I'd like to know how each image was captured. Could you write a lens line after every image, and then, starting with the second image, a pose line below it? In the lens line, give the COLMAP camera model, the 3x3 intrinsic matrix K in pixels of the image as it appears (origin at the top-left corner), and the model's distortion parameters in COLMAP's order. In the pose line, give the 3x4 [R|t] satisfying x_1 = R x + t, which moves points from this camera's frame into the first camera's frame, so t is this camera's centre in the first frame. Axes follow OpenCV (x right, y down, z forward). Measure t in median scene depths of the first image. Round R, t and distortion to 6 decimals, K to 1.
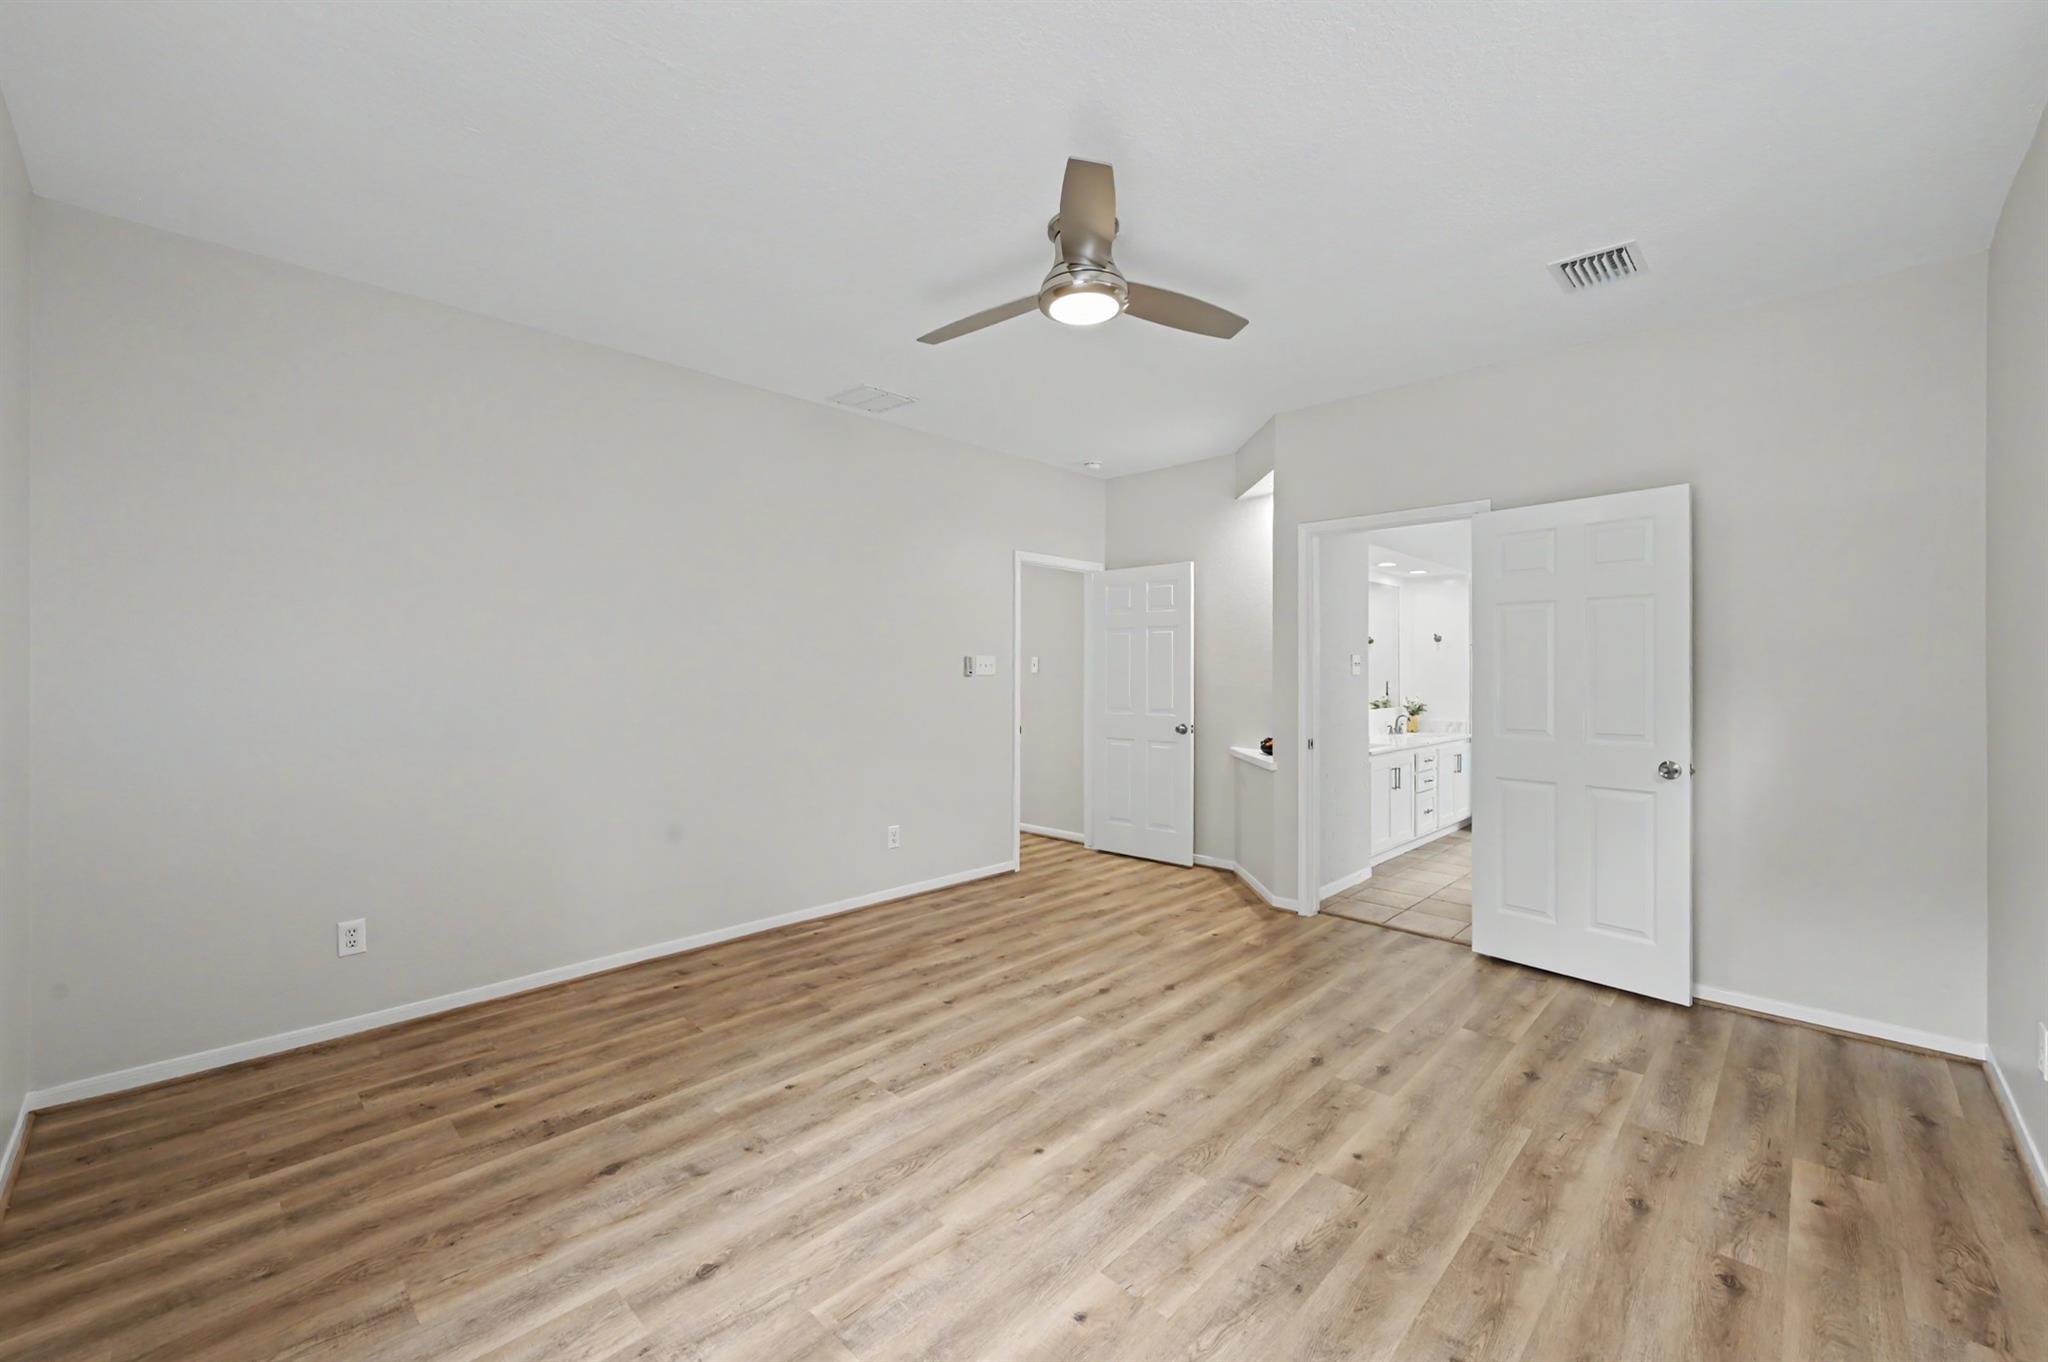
lens RADIAL K [[819.6, 0, 1026.7], [0, 819.6, 670.9], [0, 0, 1]] dist [-0.000517, 0.001399]
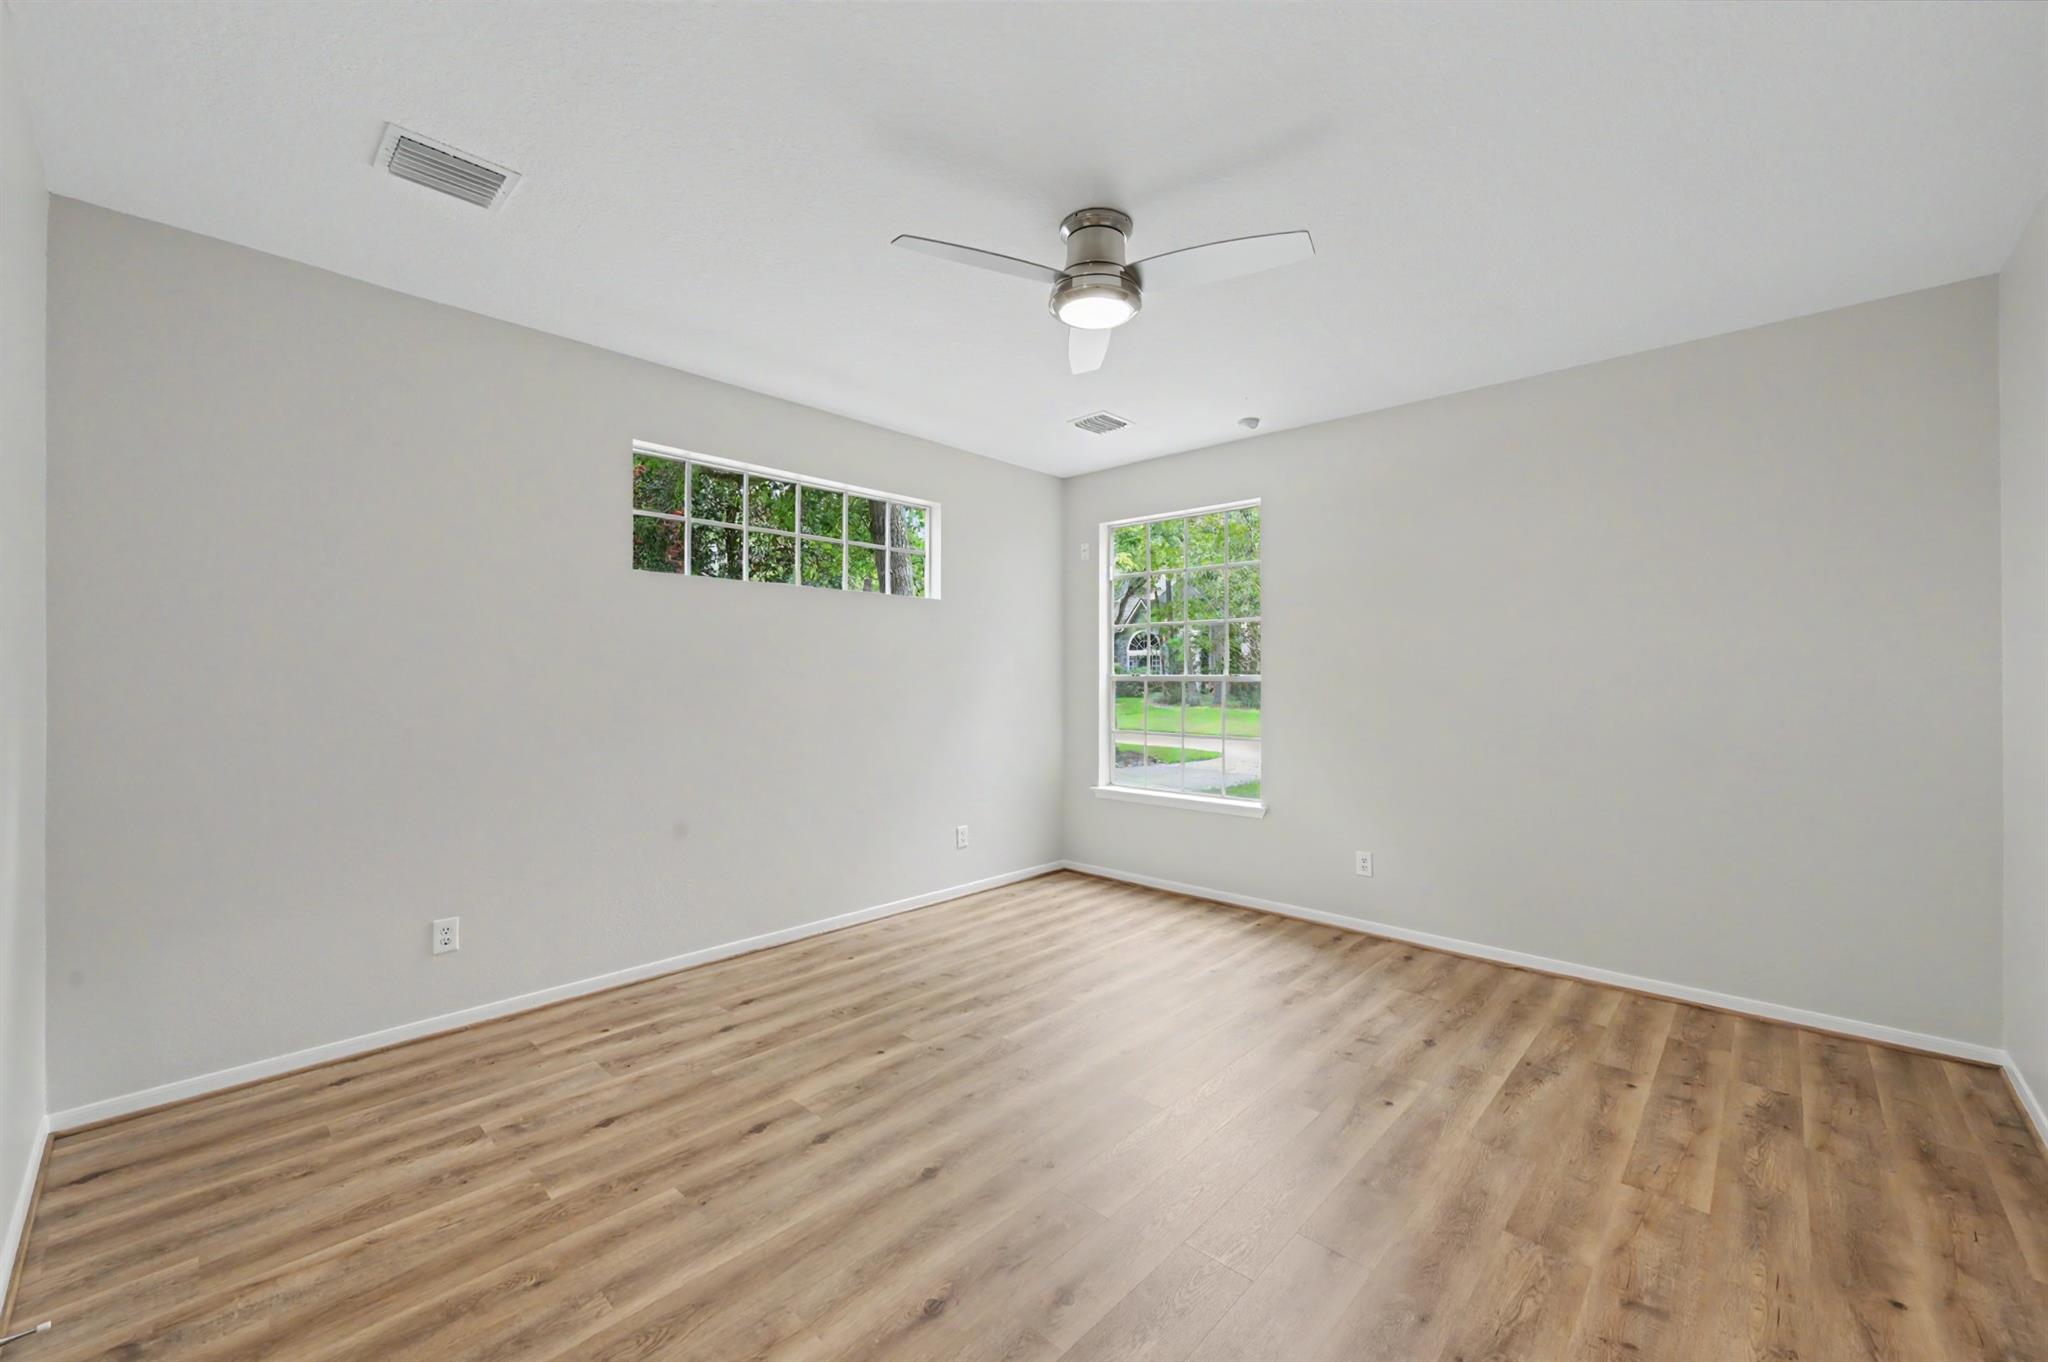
lens RADIAL K [[819.6, 0, 1023.4], [0, 819.6, 679.8], [0, 0, 1]] dist [-0.000517, 0.001399]
pose [[-0.999900, -0.002129, -0.013968, 0.175897], [-0.002143, 0.999997, 0.001001, -0.004794], [0.013966, 0.001031, -0.999902, 2.089066]]
